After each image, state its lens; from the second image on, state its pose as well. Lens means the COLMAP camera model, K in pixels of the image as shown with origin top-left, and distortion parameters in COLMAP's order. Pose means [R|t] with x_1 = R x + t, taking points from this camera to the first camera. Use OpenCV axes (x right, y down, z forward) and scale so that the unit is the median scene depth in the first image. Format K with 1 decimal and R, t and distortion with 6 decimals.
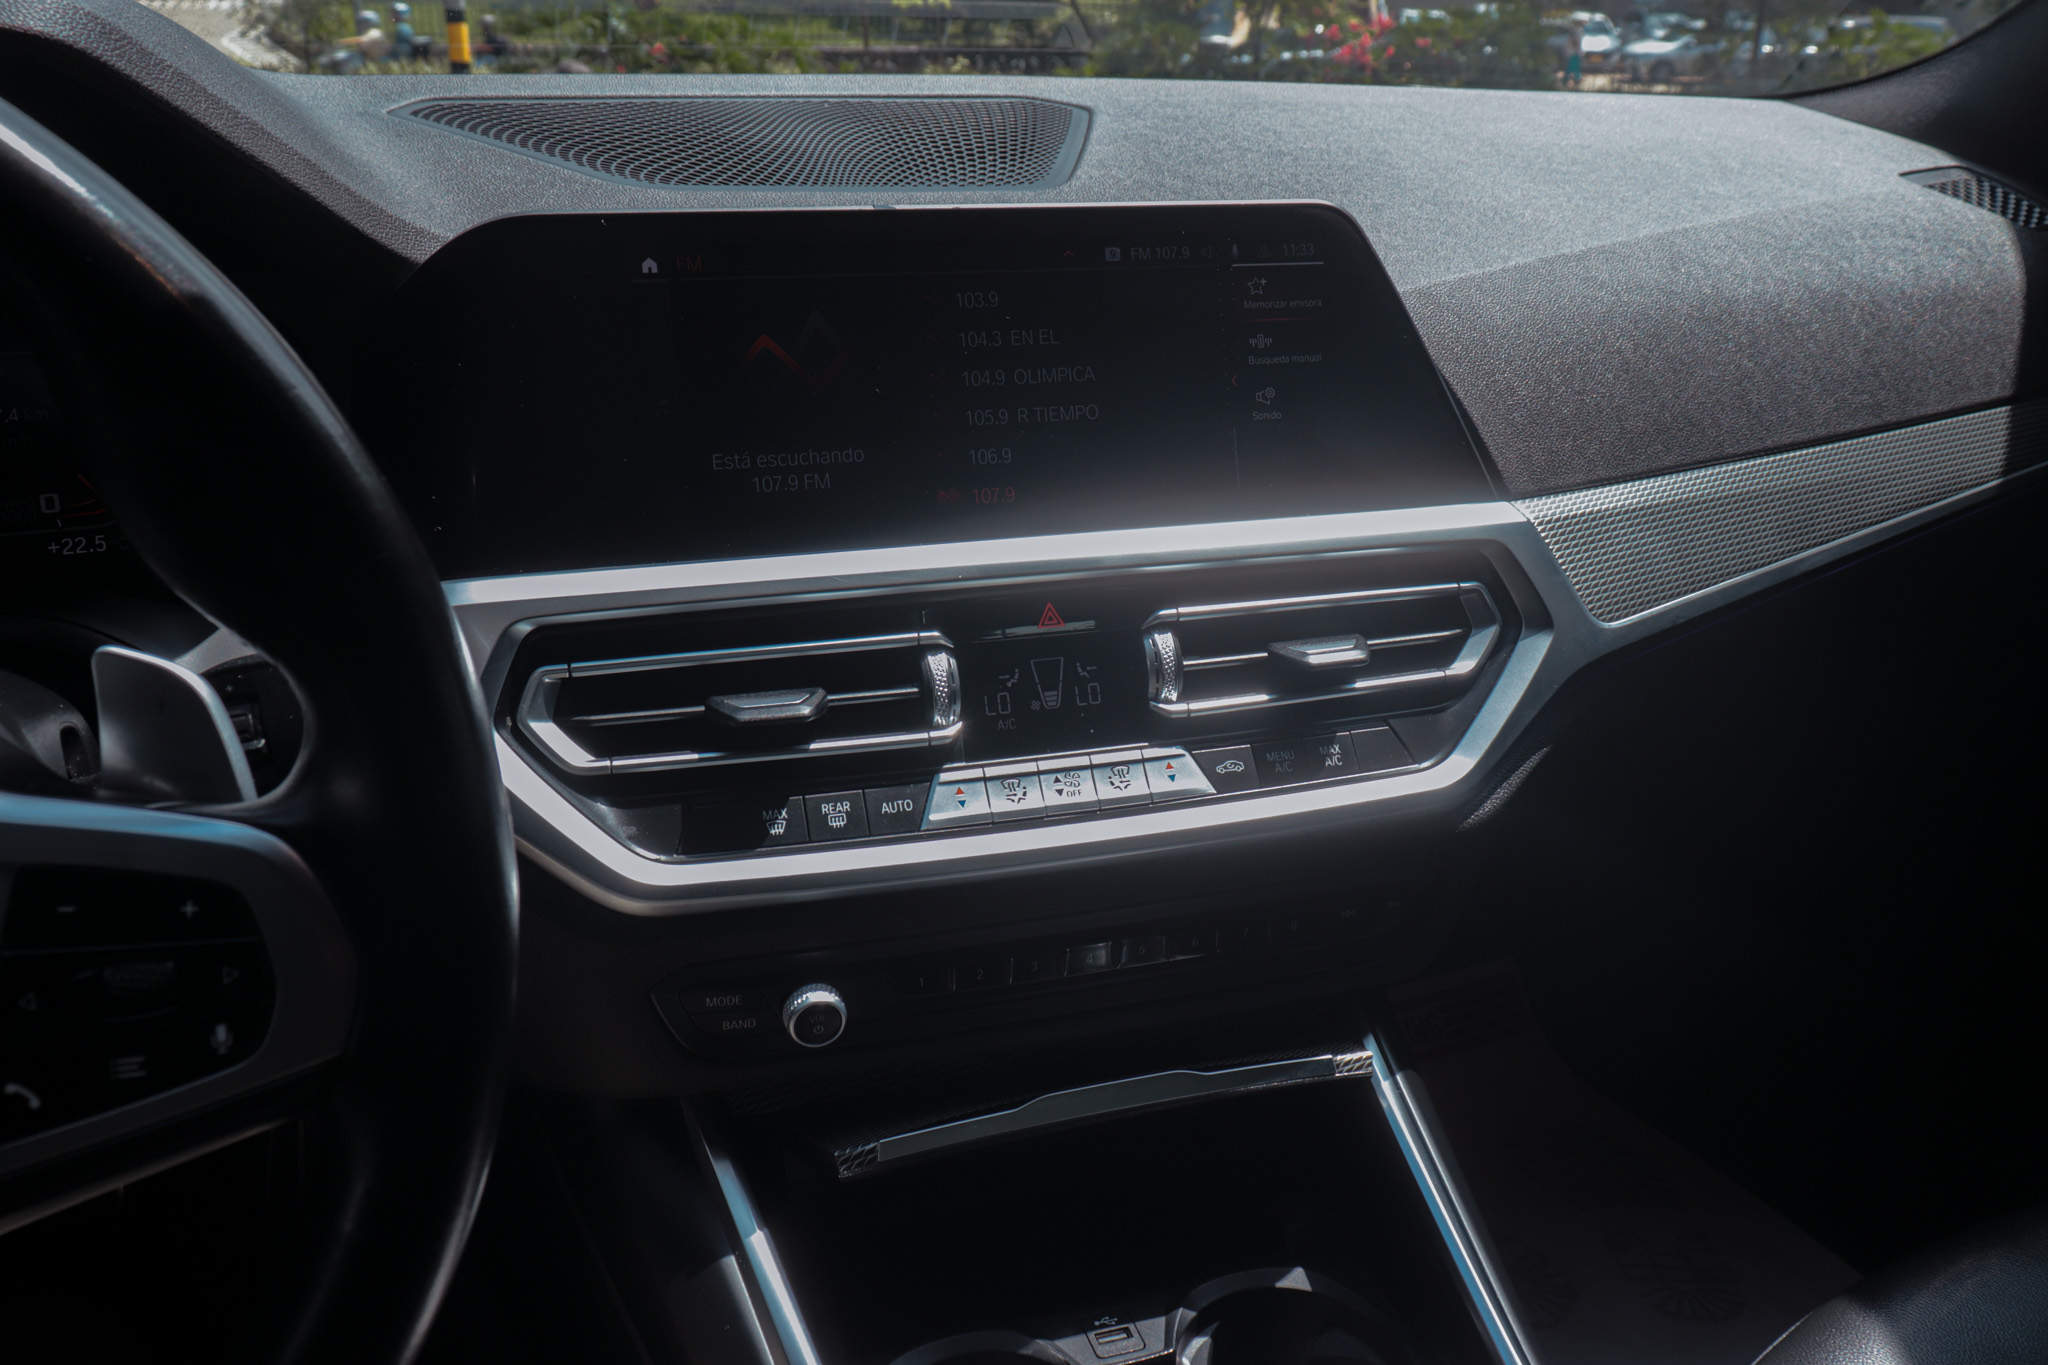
lens RADIAL K [[1600.8, 0, 1007.2], [0, 1600.8, 669.9], [0, 0, 1]] dist [0.016860, -0.022580]
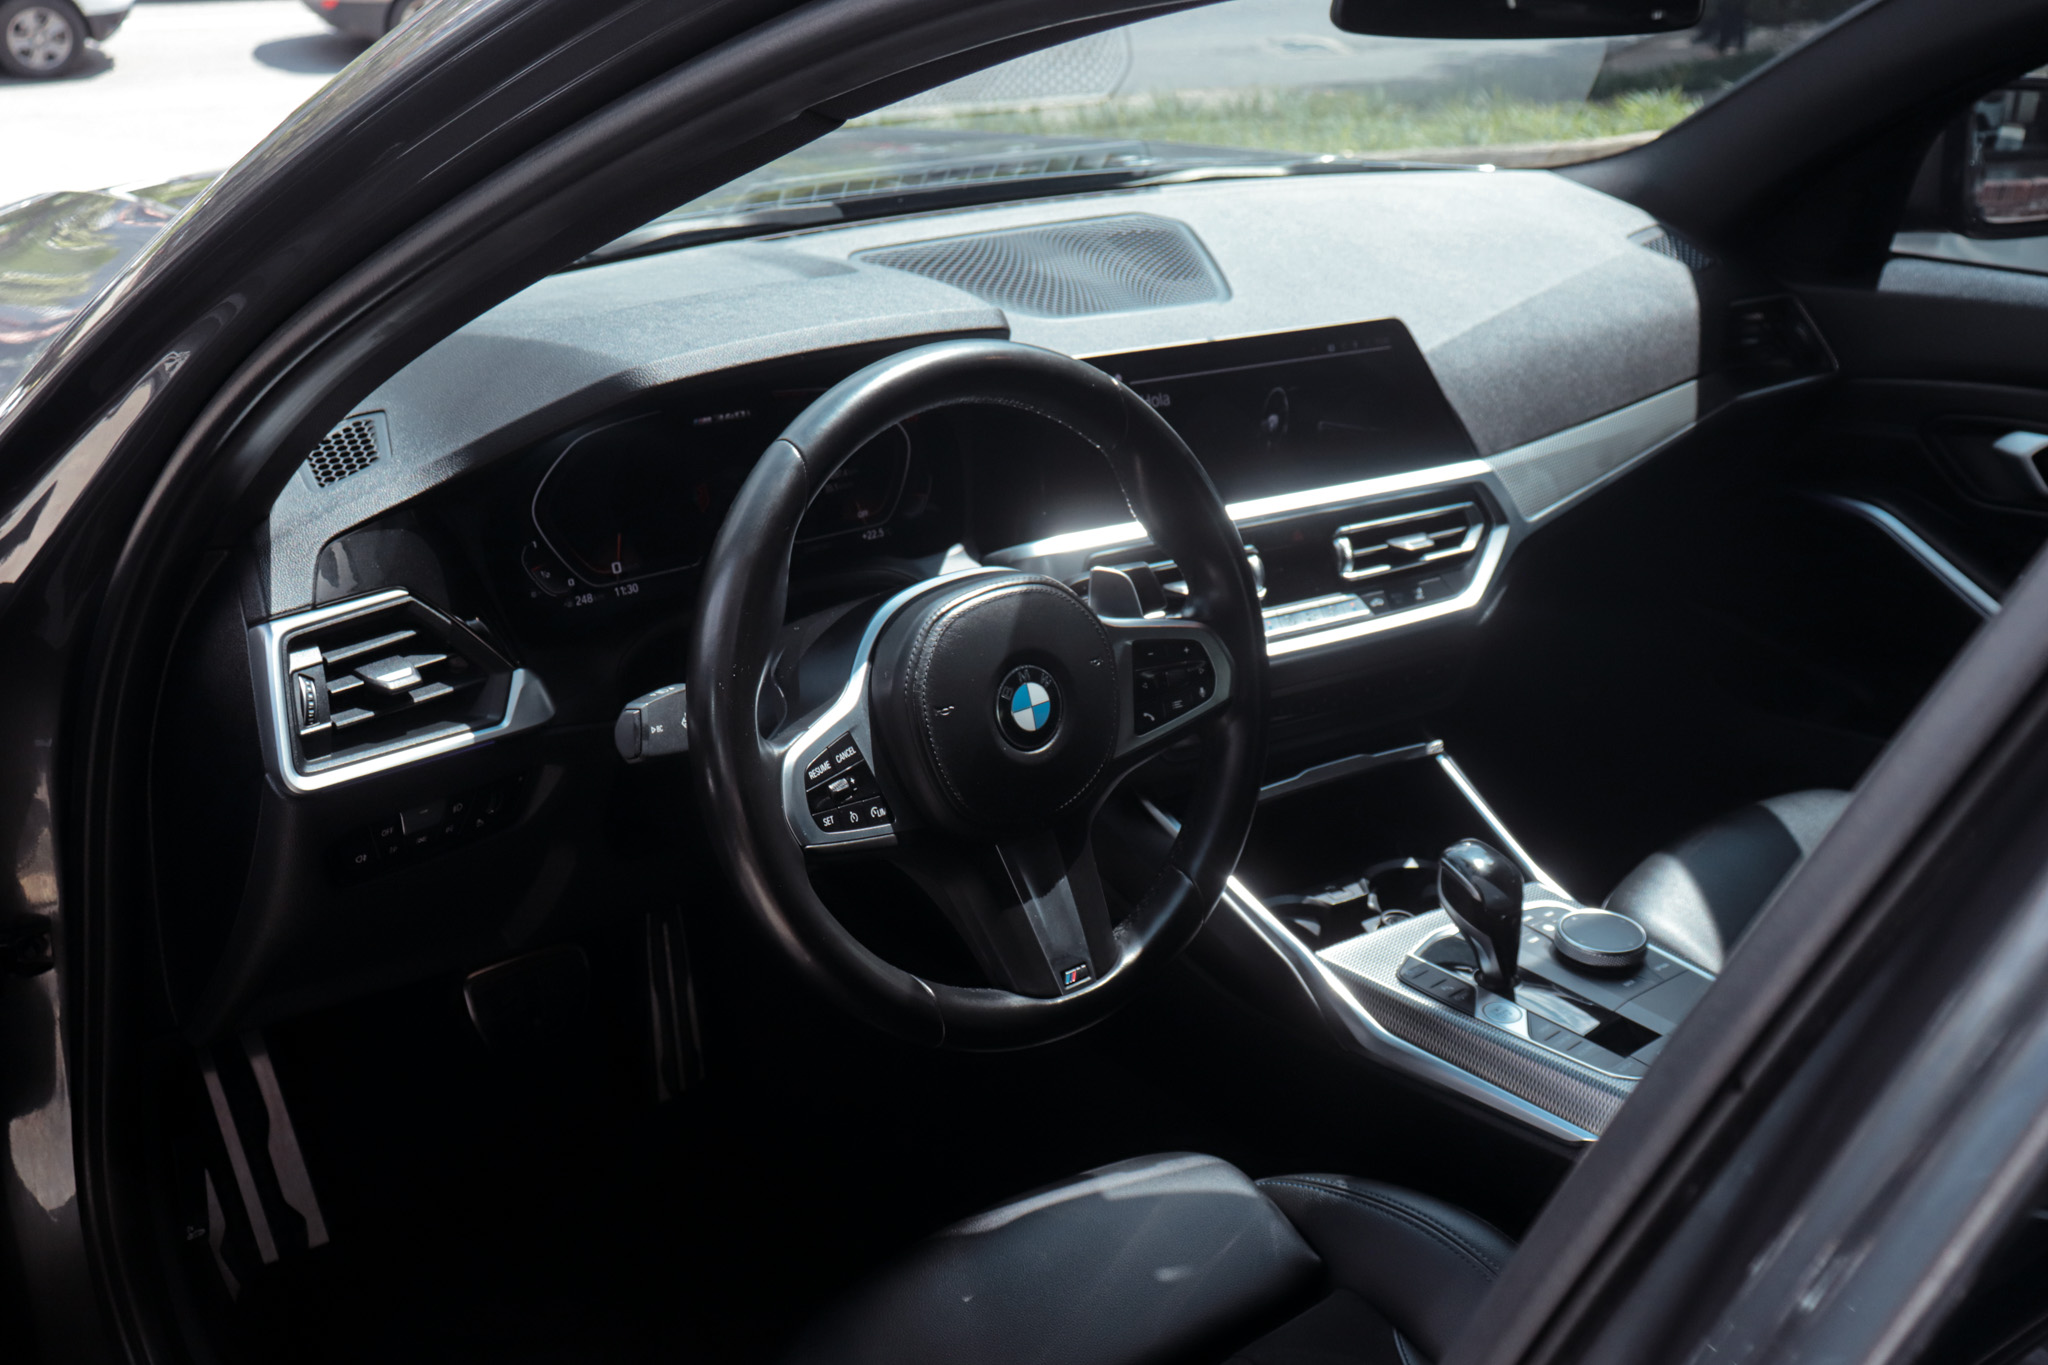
lens RADIAL K [[2056.0, 0, 1025.7], [0, 2056.0, 716.3], [0, 0, 1]] dist [0.040282, 0.000000]
pose [[0.962053, -0.095499, 0.255604, -0.936202], [0.082342, 0.994691, 0.061718, 0.005946], [-0.260141, -0.038329, 0.964810, -1.357379]]
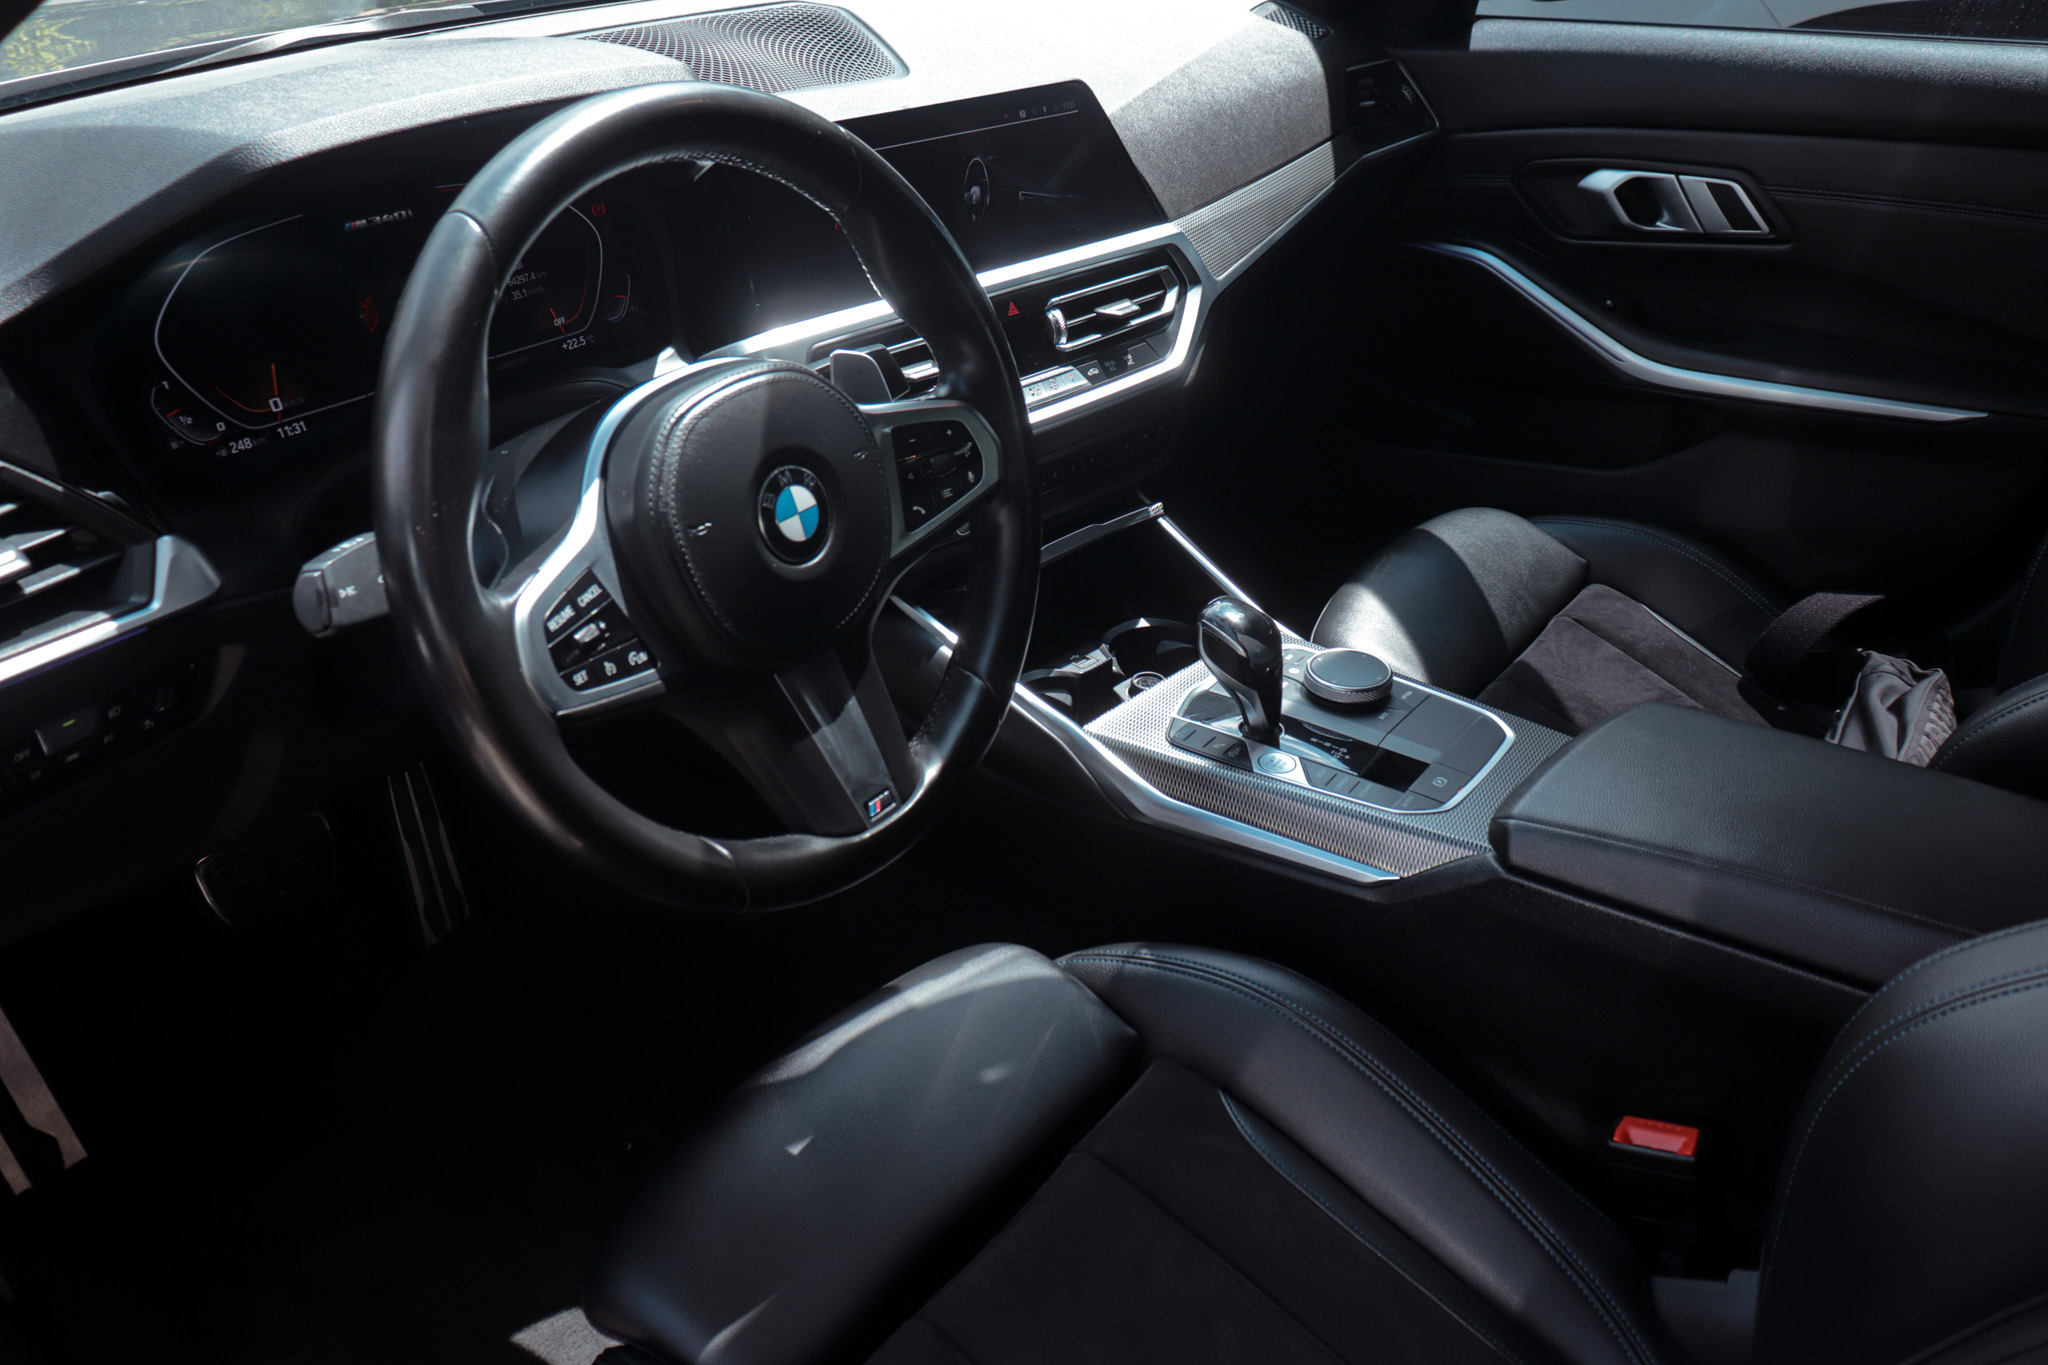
lens RADIAL K [[1600.8, 0, 1007.3], [0, 1600.8, 671.0], [0, 0, 1]] dist [0.016860, -0.022580]
pose [[0.878424, -0.241753, 0.412221, -0.860543], [0.177502, 0.965948, 0.188247, 0.024296], [-0.443694, -0.092191, 0.891424, -0.779835]]
